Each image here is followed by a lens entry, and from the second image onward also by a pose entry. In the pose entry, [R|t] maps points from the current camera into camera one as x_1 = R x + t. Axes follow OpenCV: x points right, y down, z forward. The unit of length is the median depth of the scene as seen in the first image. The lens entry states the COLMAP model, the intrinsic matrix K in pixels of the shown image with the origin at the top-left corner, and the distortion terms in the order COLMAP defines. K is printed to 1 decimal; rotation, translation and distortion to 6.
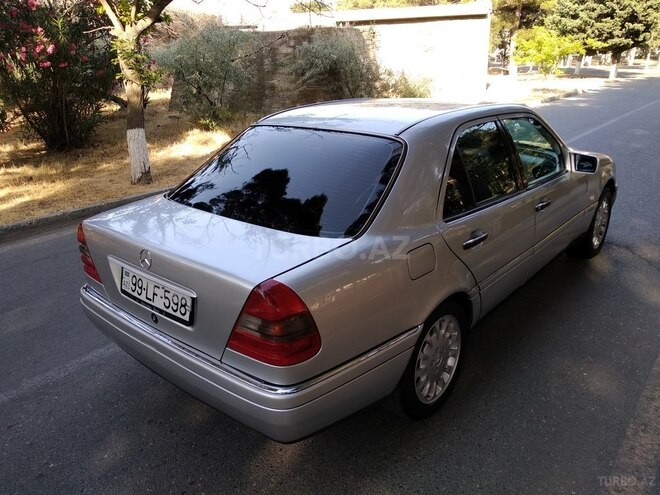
lens RADIAL K [[505.2, 0, 328.9], [0, 505.2, 246.7], [0, 0, 1]] dist [0.033388, -0.043739]
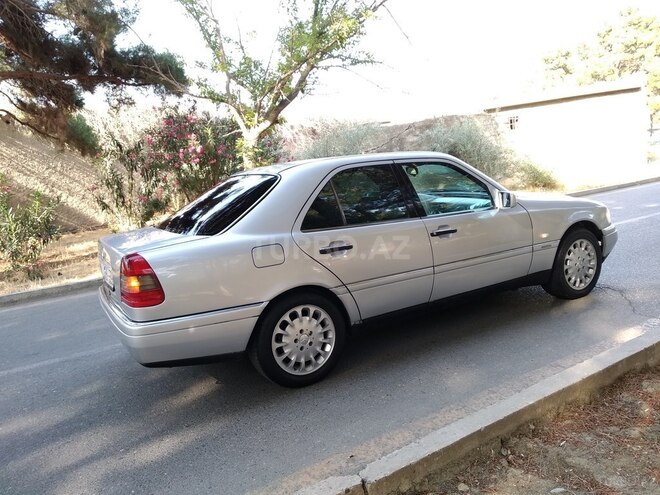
lens RADIAL K [[505.2, 0, 333.7], [0, 505.2, 248.5], [0, 0, 1]] dist [0.033388, -0.043739]
pose [[0.939146, -0.006639, -0.343454, 0.240743], [-0.052394, 0.985347, -0.162314, 0.065555], [0.339499, 0.170431, 0.925037, -0.068428]]
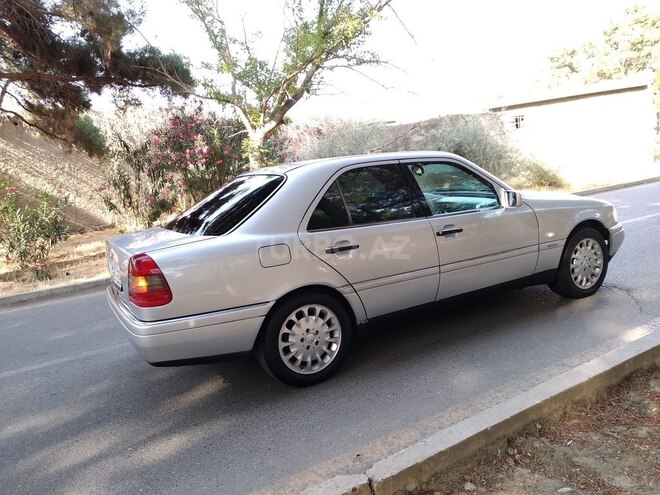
lens RADIAL K [[505.2, 0, 334.3], [0, 505.2, 246.5], [0, 0, 1]] dist [0.033388, -0.043739]
pose [[0.935638, -0.010317, -0.352809, 0.241440], [-0.051391, 0.984939, -0.165089, 0.065946], [0.349199, 0.172595, 0.921017, -0.070705]]
